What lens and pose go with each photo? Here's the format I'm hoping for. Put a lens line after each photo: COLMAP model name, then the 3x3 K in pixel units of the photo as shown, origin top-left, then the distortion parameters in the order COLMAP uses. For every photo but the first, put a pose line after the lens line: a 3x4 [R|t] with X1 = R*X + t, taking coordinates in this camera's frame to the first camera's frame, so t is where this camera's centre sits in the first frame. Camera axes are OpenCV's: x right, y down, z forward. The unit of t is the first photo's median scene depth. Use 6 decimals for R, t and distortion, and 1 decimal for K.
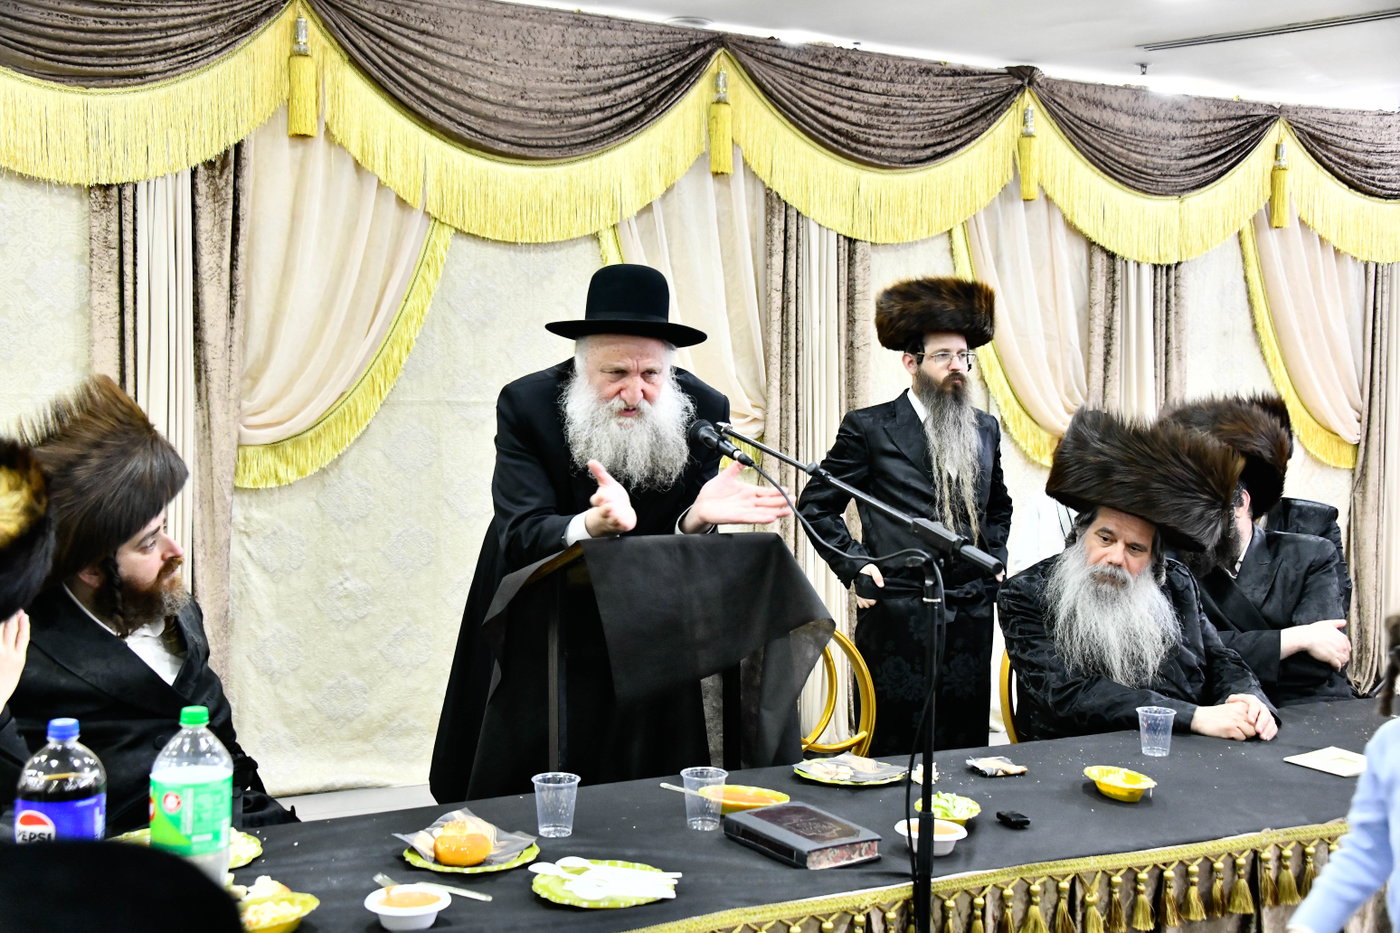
lens RADIAL K [[1584.5, 0, 700.0], [0, 1584.5, 466.5], [0, 0, 1]] dist [0.019347, 0.273094]
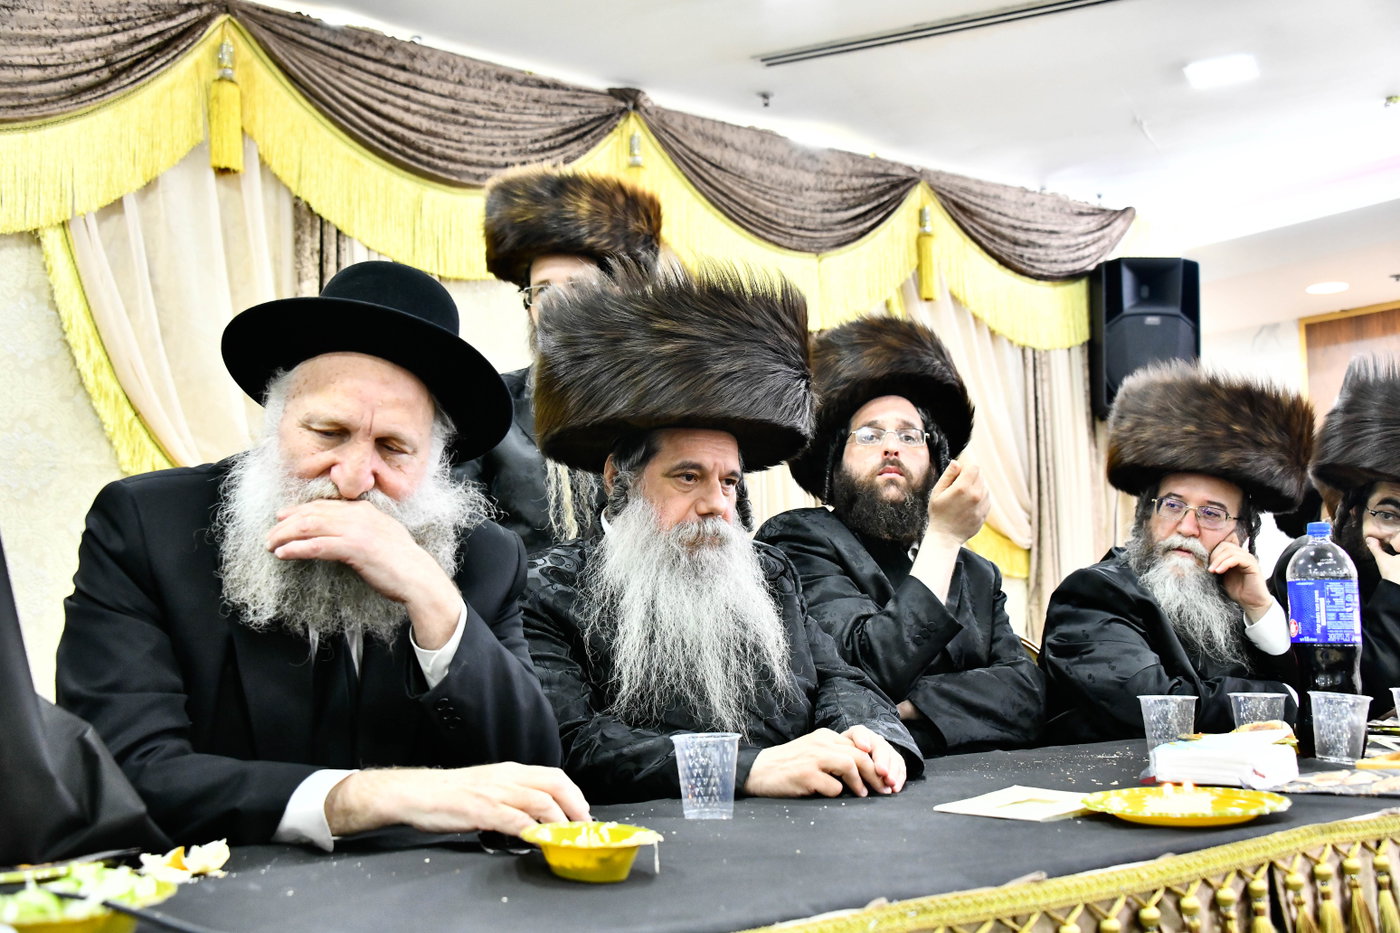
lens RADIAL K [[1540.7, 0, 700.0], [0, 1540.7, 466.5], [0, 0, 1]] dist [0.004016, 0.256110]
pose [[0.983506, -0.014641, 0.180283, 0.098144], [0.041146, 0.988698, -0.144167, 0.071511], [-0.176134, 0.149207, 0.972992, 0.246214]]
